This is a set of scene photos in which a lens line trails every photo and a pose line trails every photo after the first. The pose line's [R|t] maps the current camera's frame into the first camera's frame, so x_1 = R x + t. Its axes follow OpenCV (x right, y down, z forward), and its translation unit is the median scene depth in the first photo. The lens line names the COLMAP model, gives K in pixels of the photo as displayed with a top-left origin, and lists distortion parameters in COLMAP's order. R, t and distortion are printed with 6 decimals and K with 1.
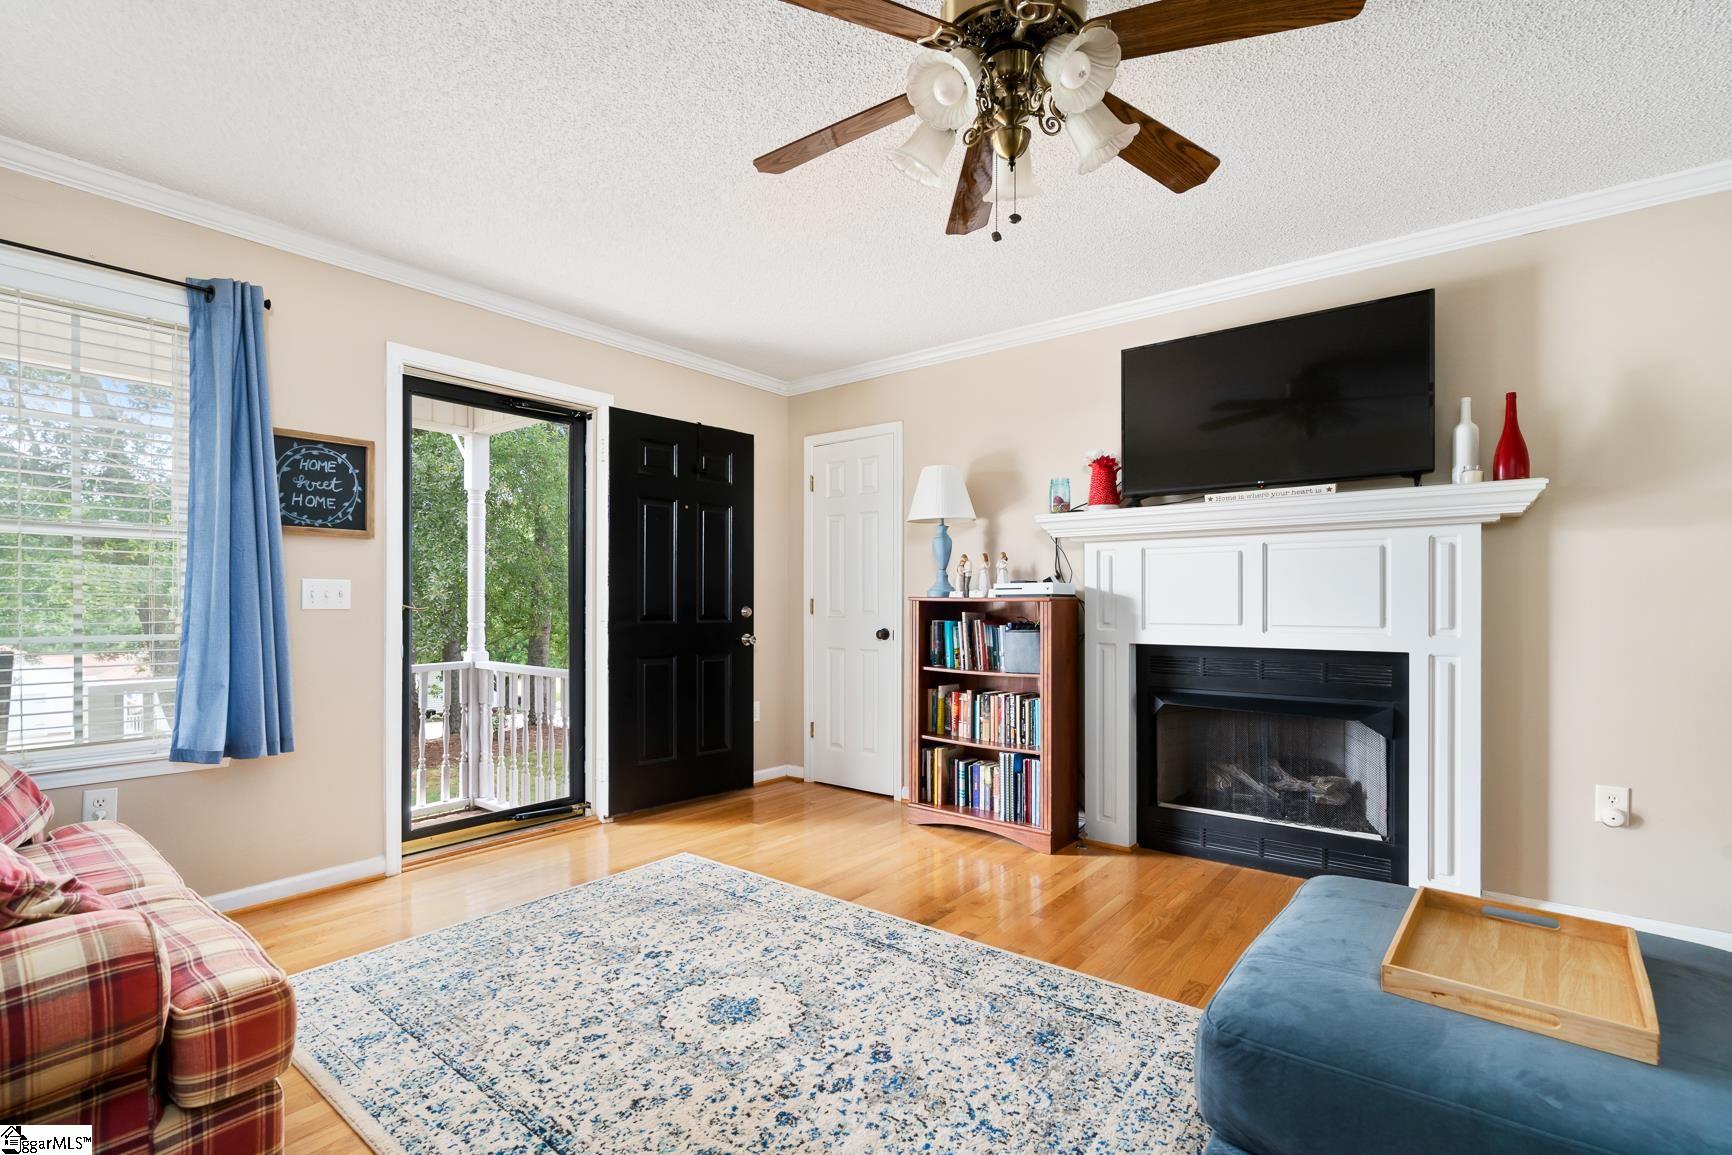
lens RADIAL K [[791.6, 0, 865.2], [0, 791.6, 590.7], [0, 0, 1]] dist [-0.009993, 0.002331]
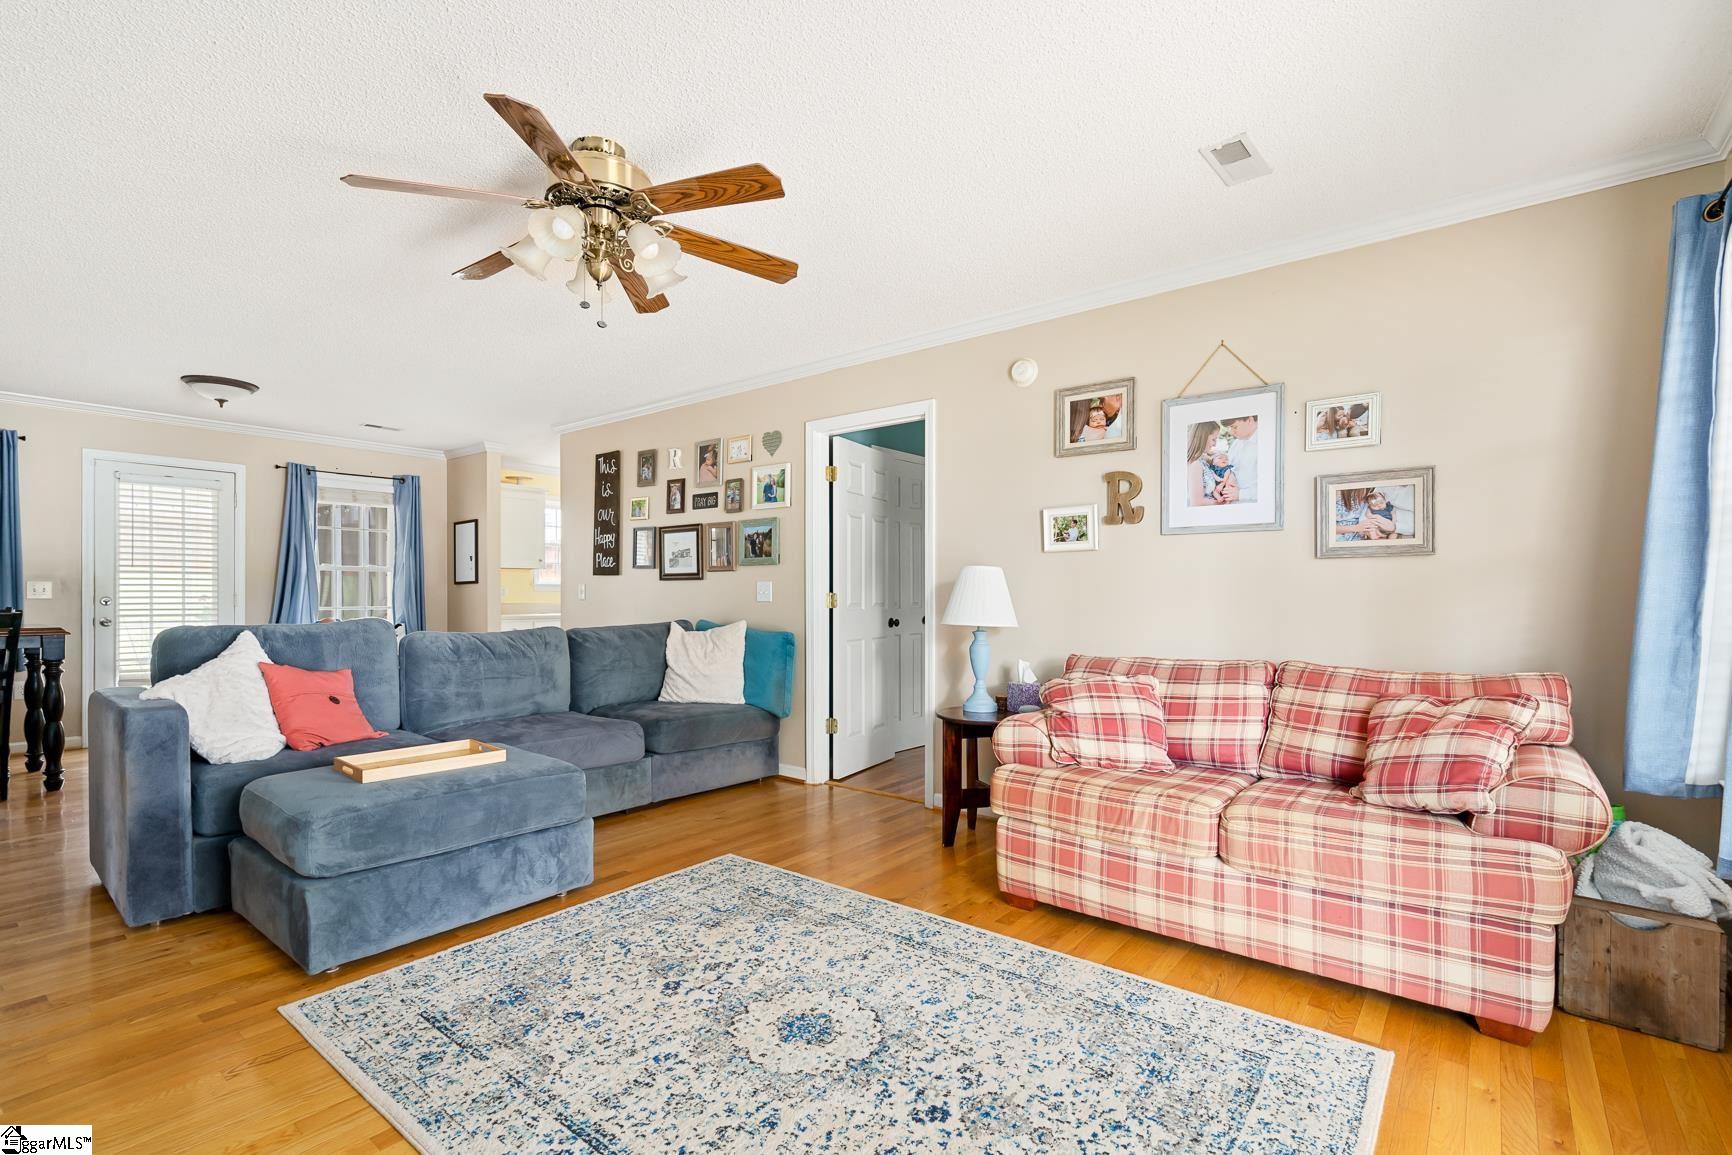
lens RADIAL K [[791.6, 0, 861.2], [0, 791.6, 596.0], [0, 0, 1]] dist [-0.009993, 0.002331]
pose [[-0.999963, -0.003103, 0.008009, -0.289625], [-0.003181, 0.999947, -0.009745, 0.030203], [-0.007978, -0.009770, -0.999920, 2.363011]]
